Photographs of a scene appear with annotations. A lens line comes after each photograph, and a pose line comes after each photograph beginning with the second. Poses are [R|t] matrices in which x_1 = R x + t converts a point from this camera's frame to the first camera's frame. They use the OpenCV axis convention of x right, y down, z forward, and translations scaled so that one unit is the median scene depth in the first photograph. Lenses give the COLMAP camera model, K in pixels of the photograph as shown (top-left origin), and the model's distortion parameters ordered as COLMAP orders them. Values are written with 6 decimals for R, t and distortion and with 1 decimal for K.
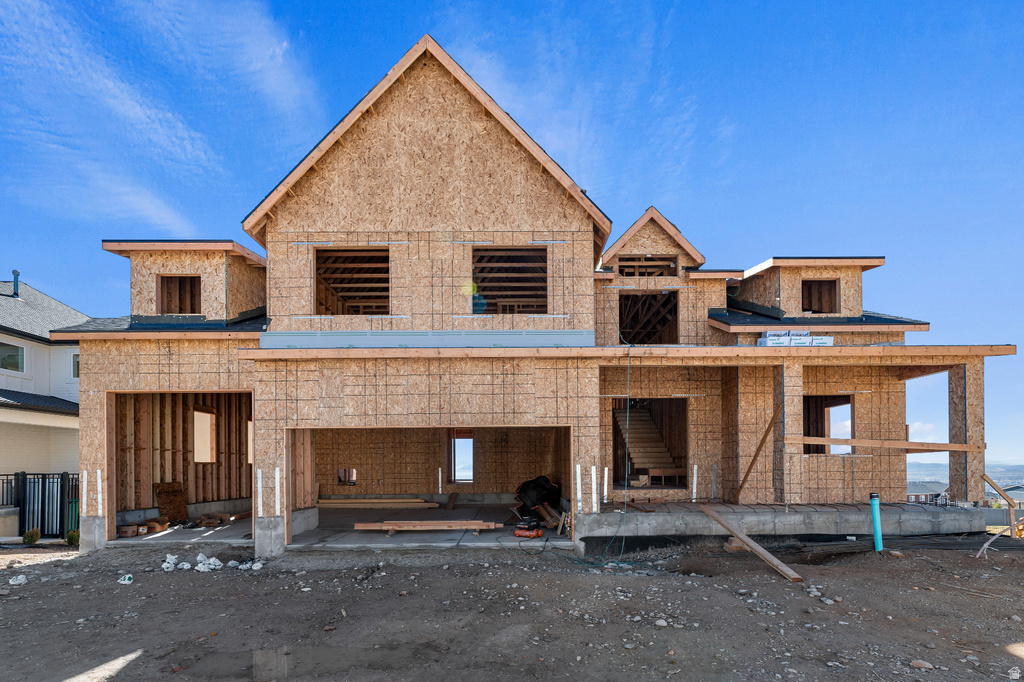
lens RADIAL K [[438.5, 0, 514.9], [0, 438.5, 406.6], [0, 0, 1]] dist [-0.002719, -0.000289]
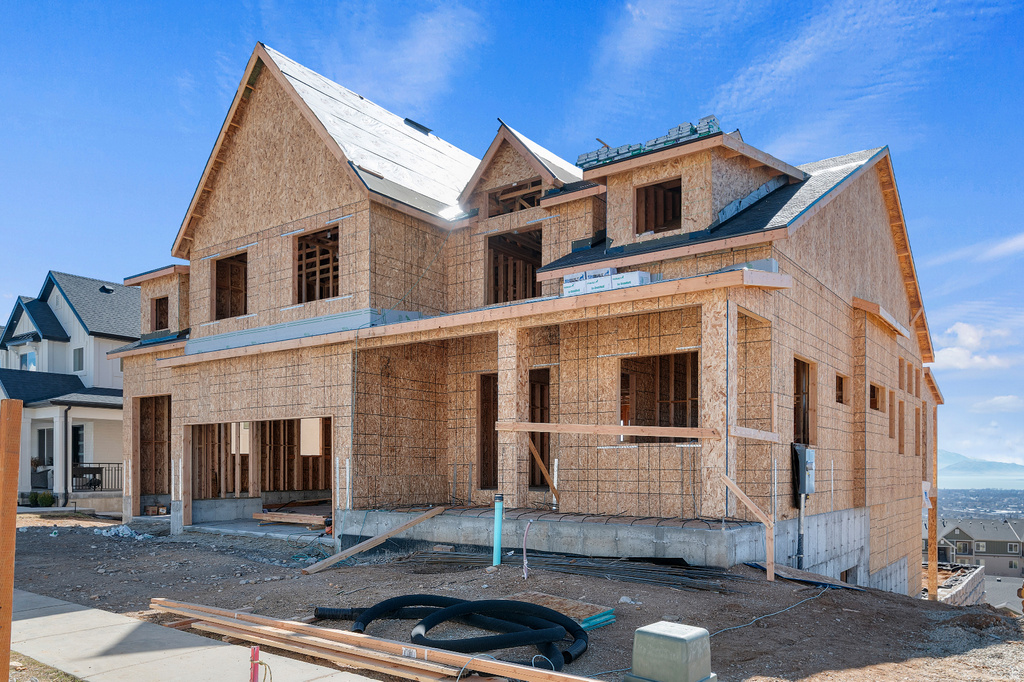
lens RADIAL K [[735.7, 0, 512.0], [0, 735.7, 341.0], [0, 0, 1]] dist [-0.030495, -0.002182]
pose [[0.801343, -0.090591, -0.591306, 1.225891], [0.072583, 0.995888, -0.054209, -0.003397], [0.593786, 0.000522, 0.804623, -0.040963]]
